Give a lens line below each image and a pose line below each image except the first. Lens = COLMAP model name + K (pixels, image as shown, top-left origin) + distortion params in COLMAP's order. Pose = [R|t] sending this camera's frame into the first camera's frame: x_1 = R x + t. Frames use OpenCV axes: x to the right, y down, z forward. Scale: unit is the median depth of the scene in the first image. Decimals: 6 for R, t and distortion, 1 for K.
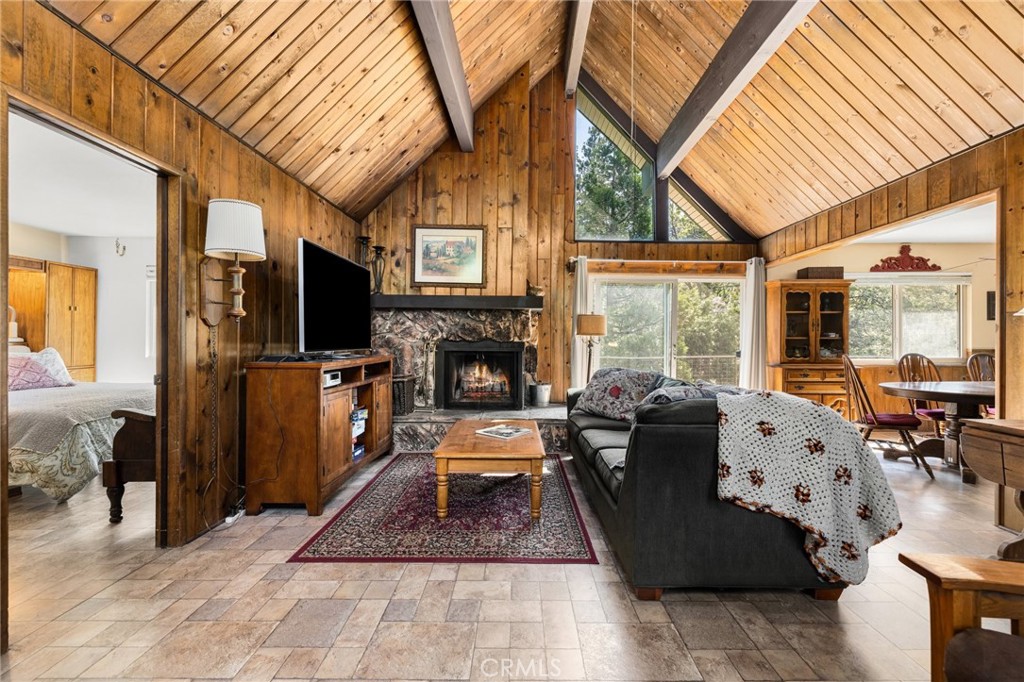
lens RADIAL K [[435.6, 0, 518.5], [0, 435.6, 339.2], [0, 0, 1]] dist [-0.001431, 0.000355]
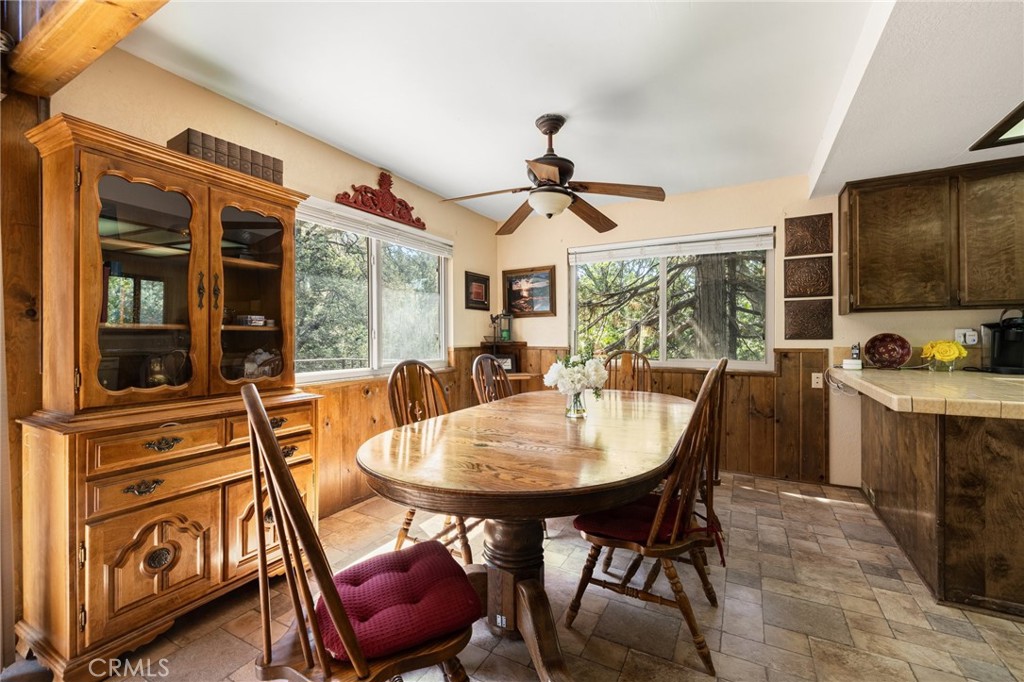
lens RADIAL K [[435.6, 0, 518.5], [0, 435.6, 339.2], [0, 0, 1]] dist [-0.001431, 0.000355]
pose [[0.467227, -0.004210, 0.884127, 0.525405], [-0.001394, 0.999984, 0.005498, 0.005400], [-0.884136, -0.003801, 0.467214, 0.657229]]
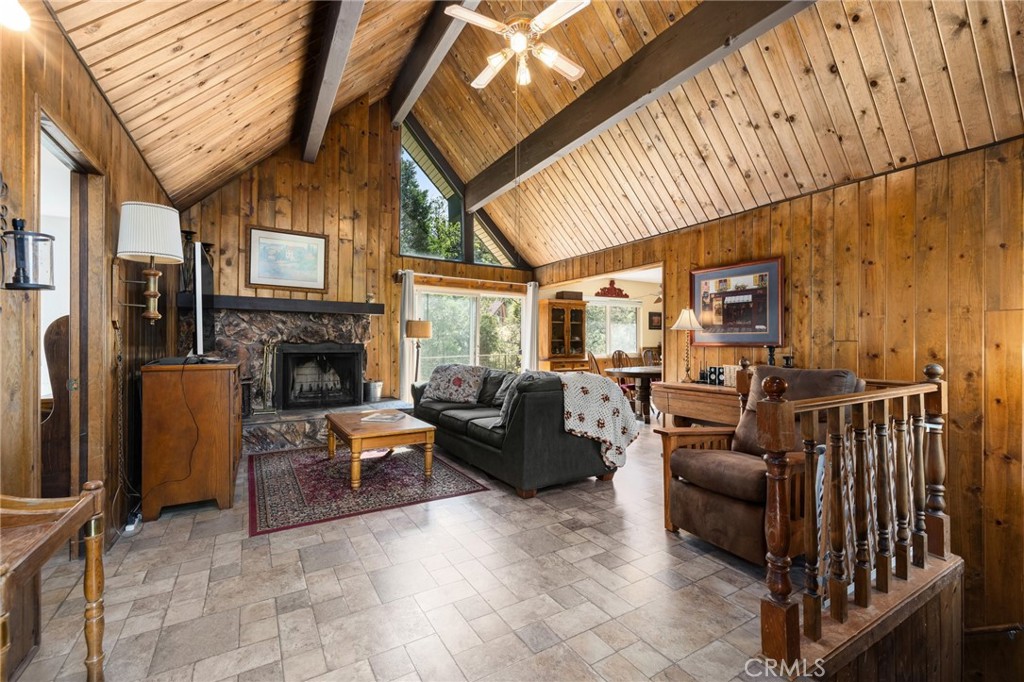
lens RADIAL K [[435.6, 0, 518.5], [0, 435.6, 339.2], [0, 0, 1]] dist [-0.001431, 0.000355]
pose [[0.848963, 0.001707, 0.528450, -0.240922], [0.000231, 0.999993, -0.003601, -0.001360], [-0.528453, 0.003179, 0.848957, -0.154213]]
